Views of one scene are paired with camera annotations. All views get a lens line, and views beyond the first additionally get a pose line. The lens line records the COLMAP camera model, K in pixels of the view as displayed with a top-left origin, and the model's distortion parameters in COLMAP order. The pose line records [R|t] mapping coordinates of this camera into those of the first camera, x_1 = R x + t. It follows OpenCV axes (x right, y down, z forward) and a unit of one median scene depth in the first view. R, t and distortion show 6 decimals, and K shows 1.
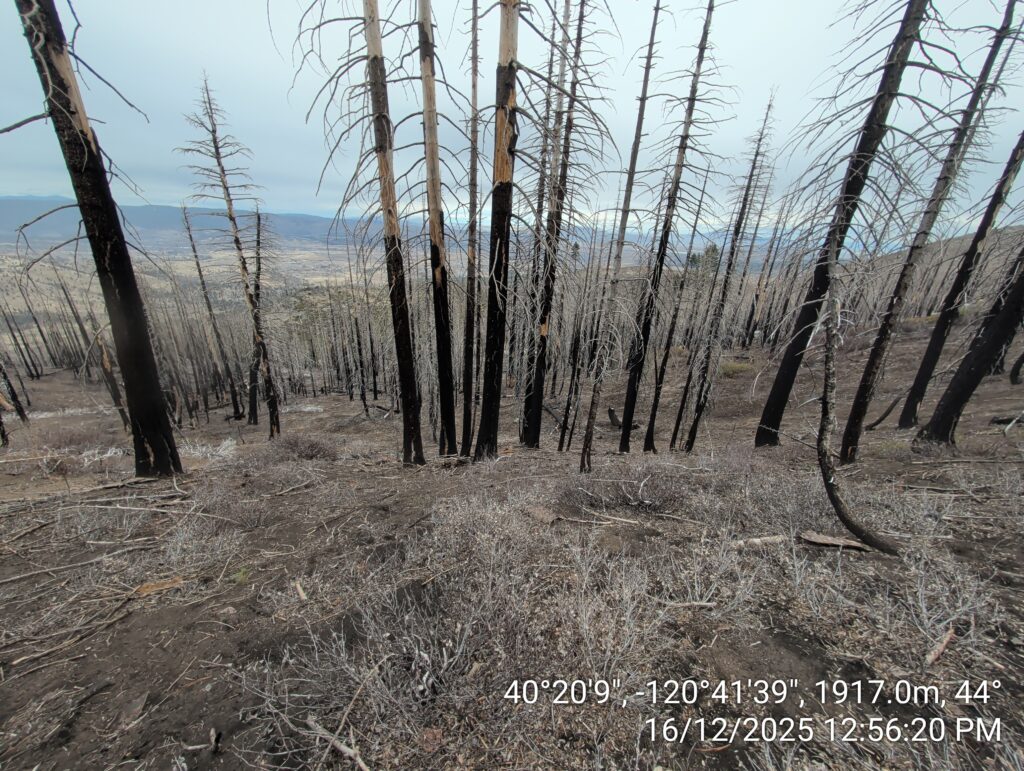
lens RADIAL K [[389.0, 0, 512.0], [0, 389.0, 385.5], [0, 0, 1]] dist [0.001133, -0.000051]
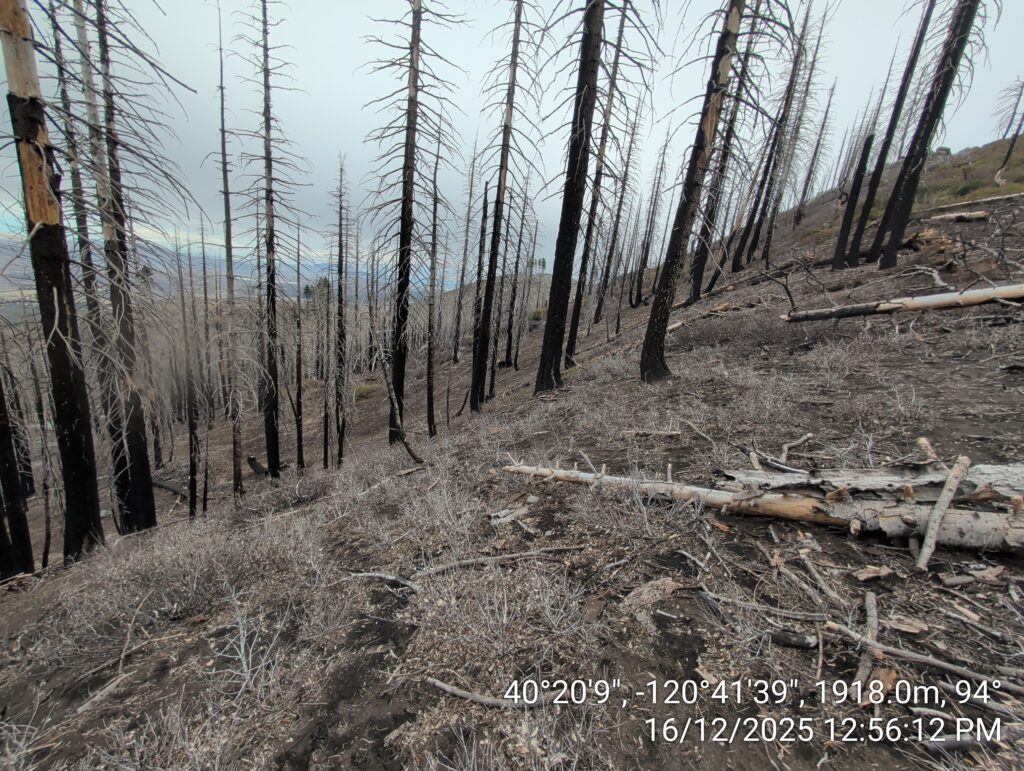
lens RADIAL K [[389.0, 0, 512.0], [0, 389.0, 385.5], [0, 0, 1]] dist [0.001133, -0.000051]
pose [[0.629663, -0.164235, 0.759310, -0.040332], [0.221160, 0.974851, 0.027457, 0.011024], [-0.744723, 0.150641, 0.650150, -0.119260]]
